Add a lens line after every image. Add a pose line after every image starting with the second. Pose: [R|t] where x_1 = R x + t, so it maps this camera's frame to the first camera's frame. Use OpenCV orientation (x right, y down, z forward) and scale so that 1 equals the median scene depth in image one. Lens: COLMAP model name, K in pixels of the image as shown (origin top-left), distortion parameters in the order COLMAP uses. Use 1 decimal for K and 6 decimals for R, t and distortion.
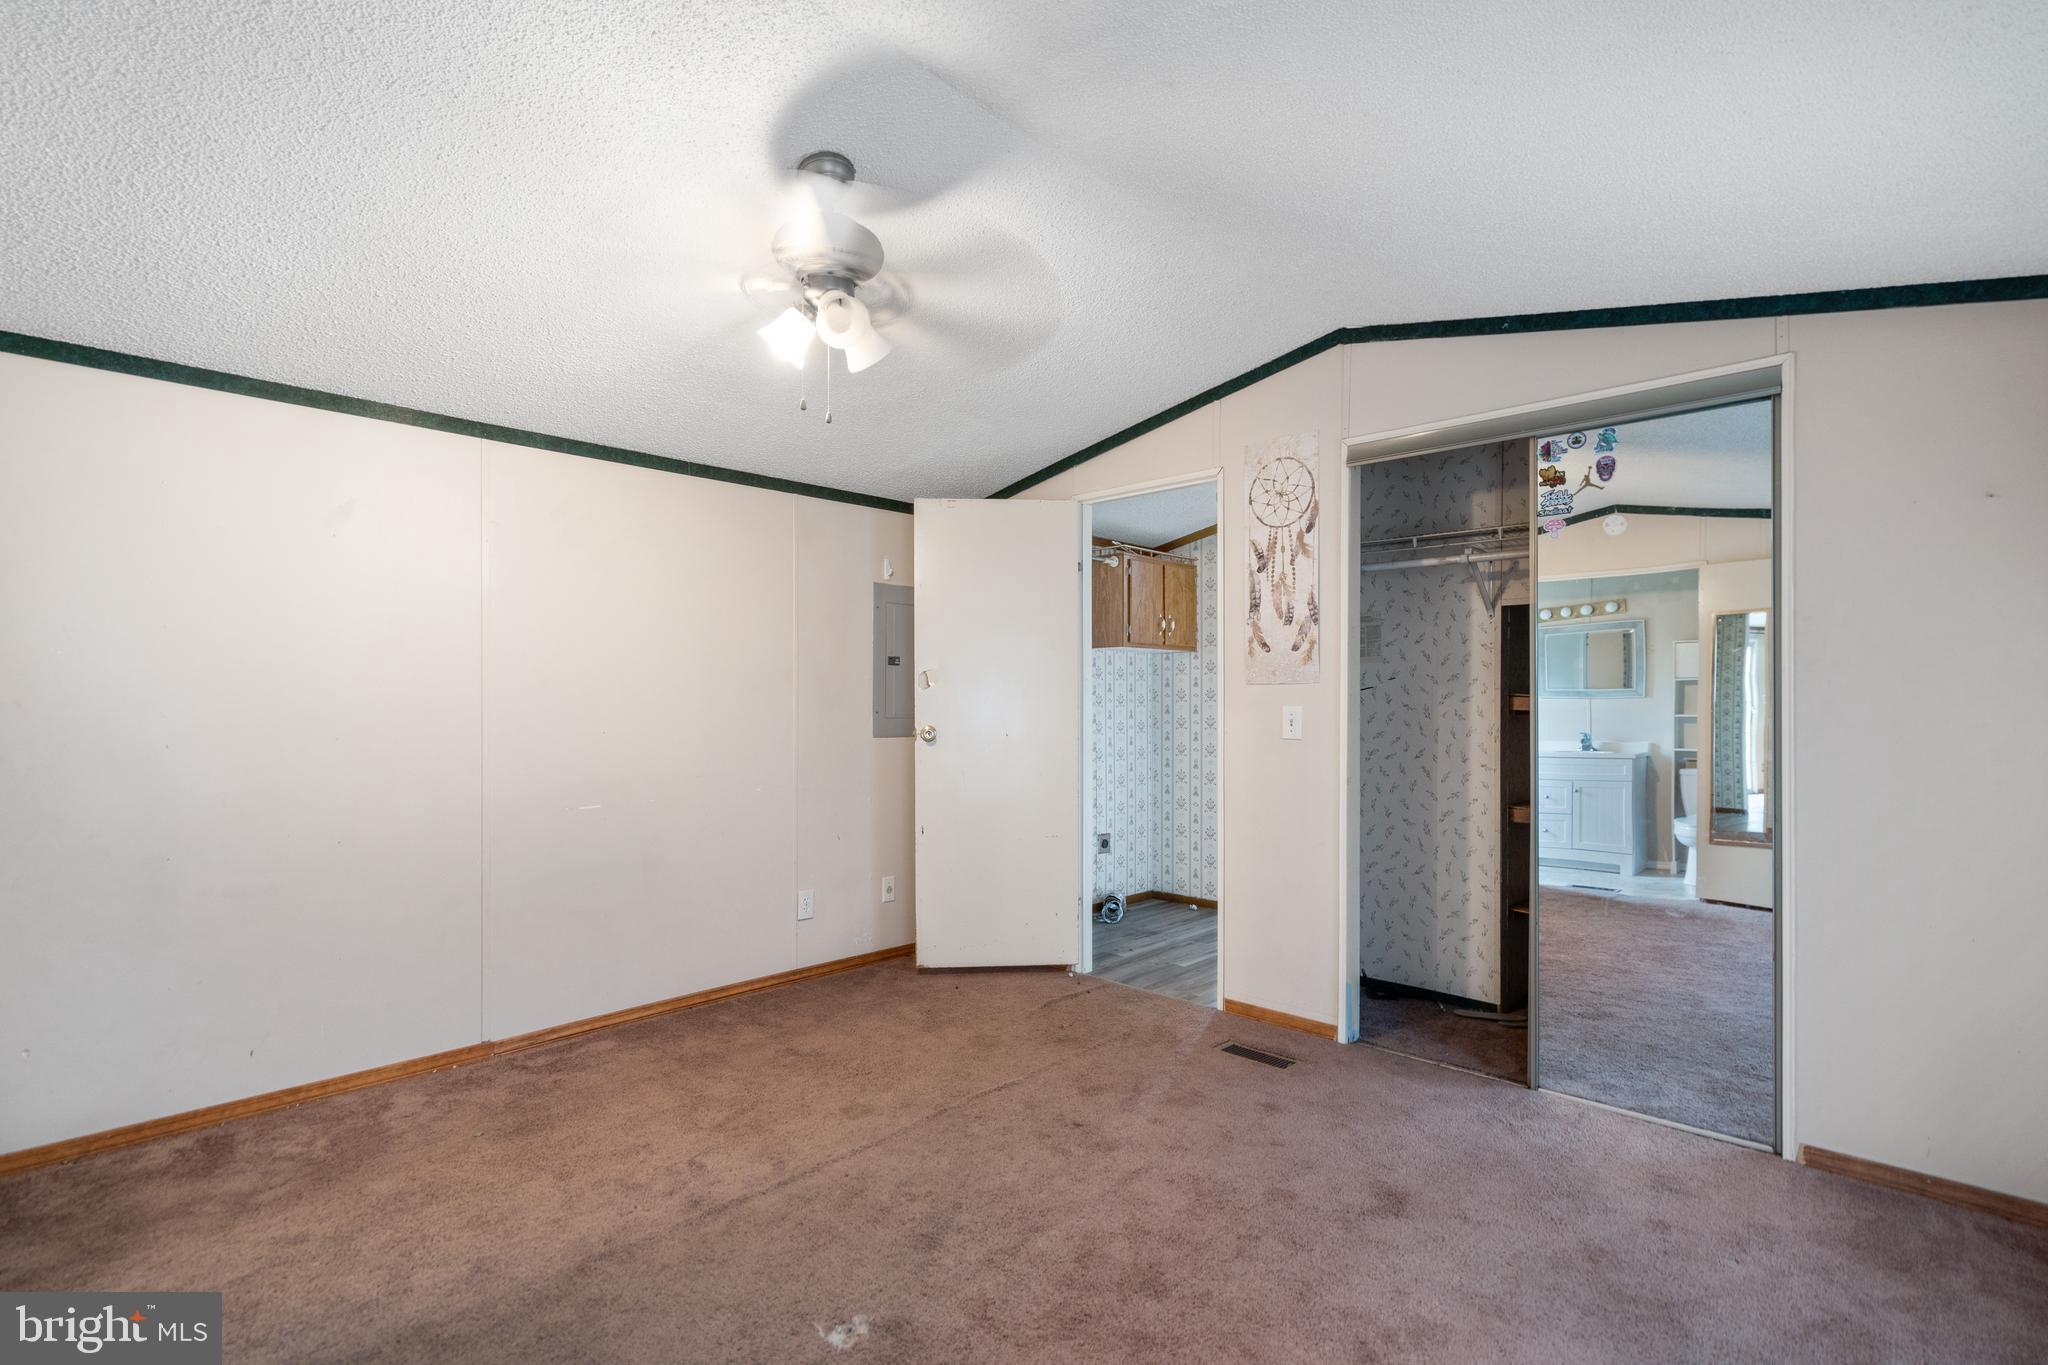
lens RADIAL K [[941.6, 0, 1023.3], [0, 941.6, 692.5], [0, 0, 1]] dist [-0.003083, 0.001871]
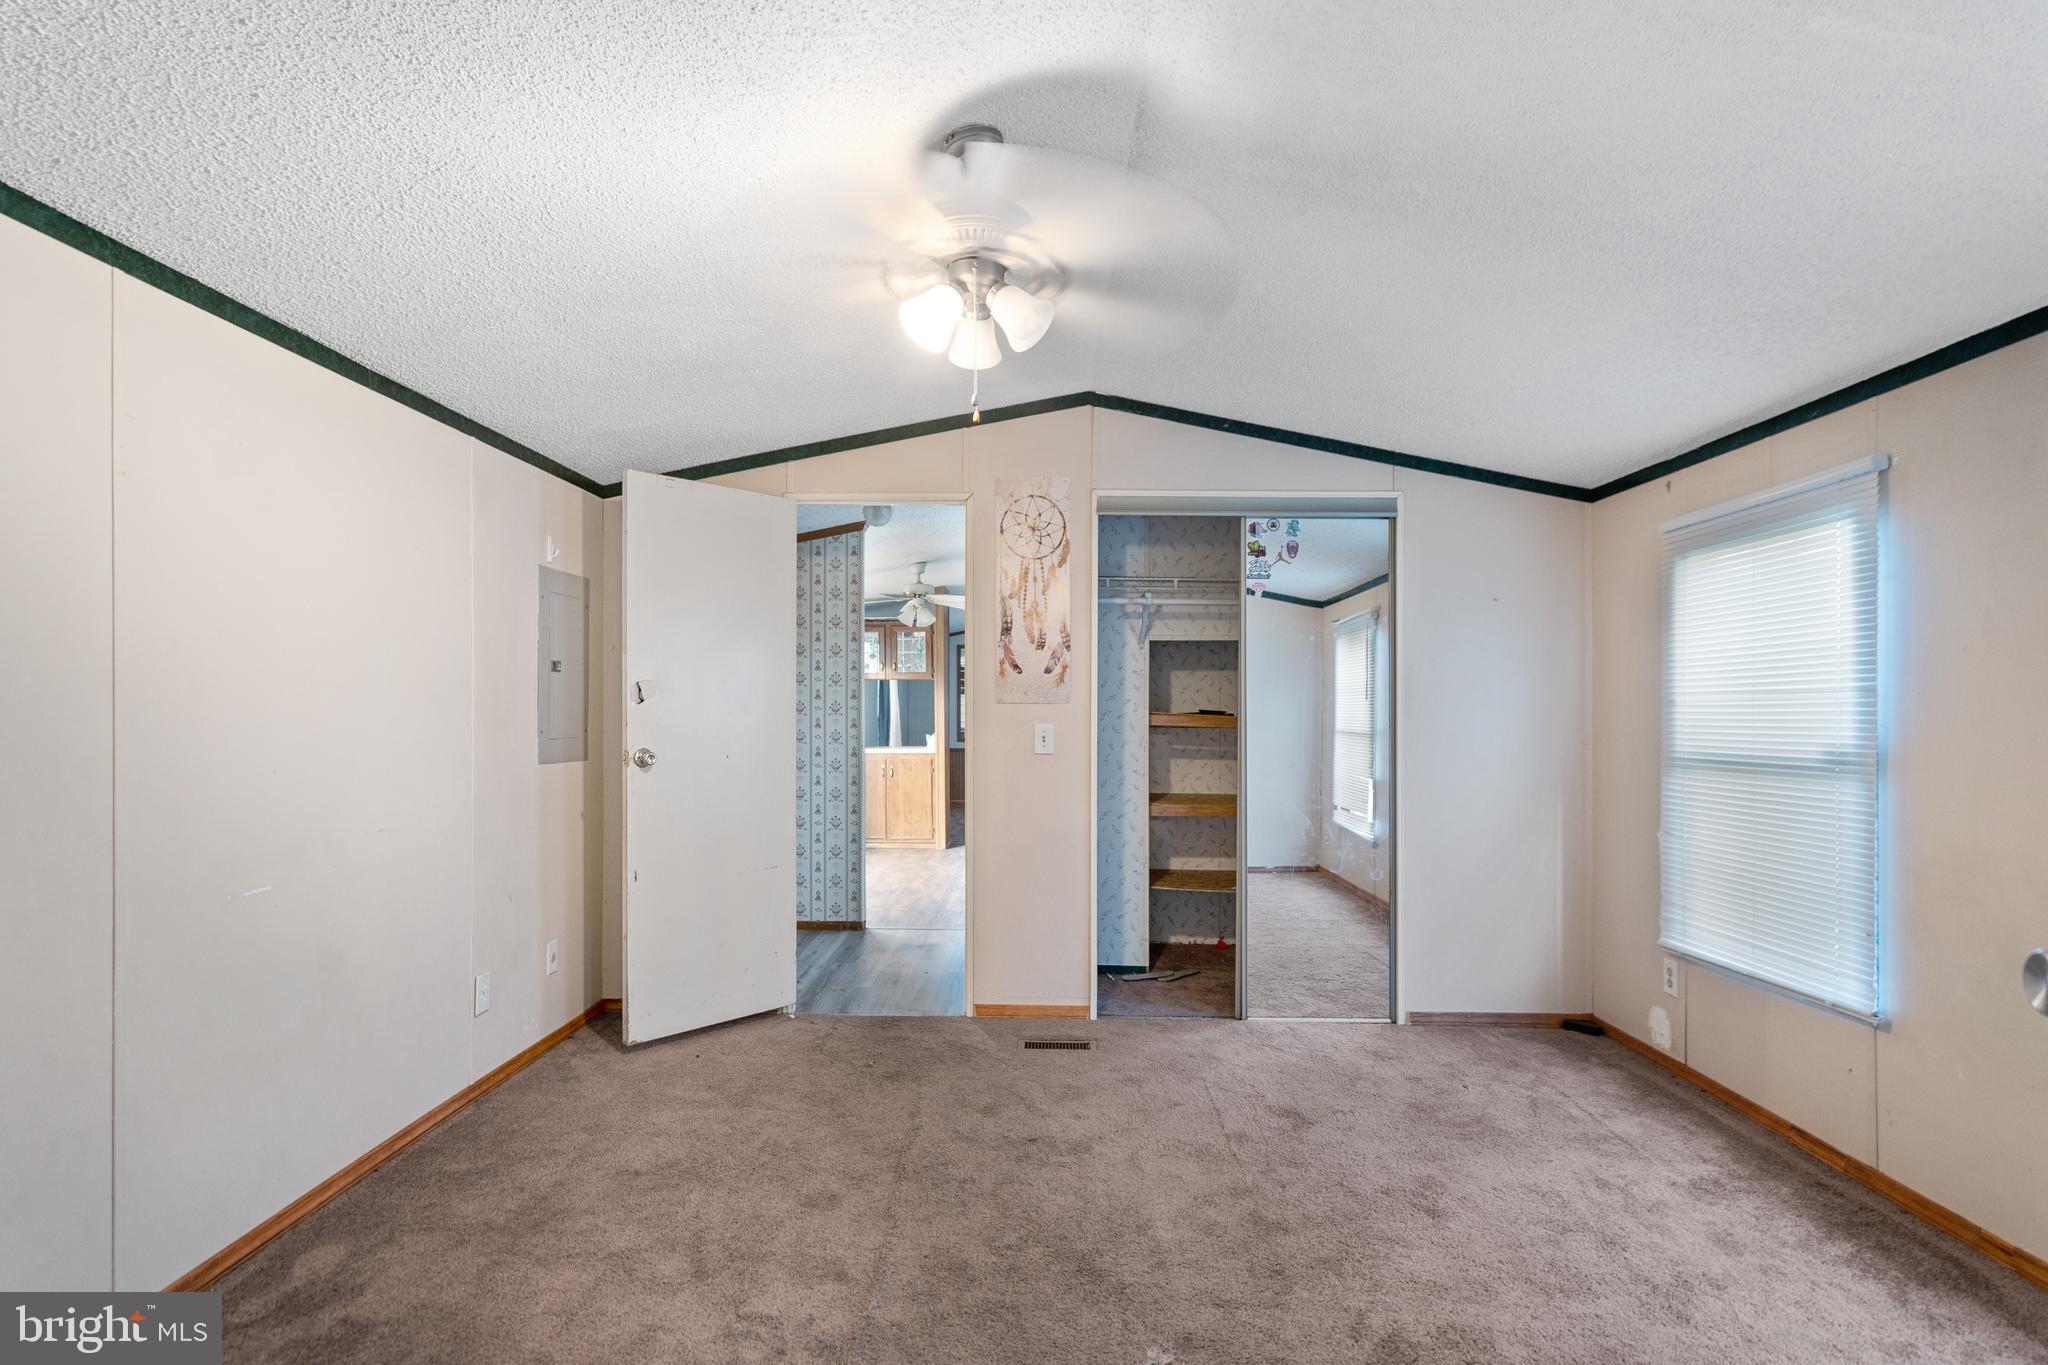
lens RADIAL K [[985.3, 0, 1018.0], [0, 985.3, 699.8], [0, 0, 1]] dist [-0.009209, 0.005368]
pose [[0.746541, 0.009855, 0.665266, -0.514880], [-0.011961, 0.999927, -0.001391, -0.011932], [-0.665232, -0.006919, 0.746605, 0.168812]]
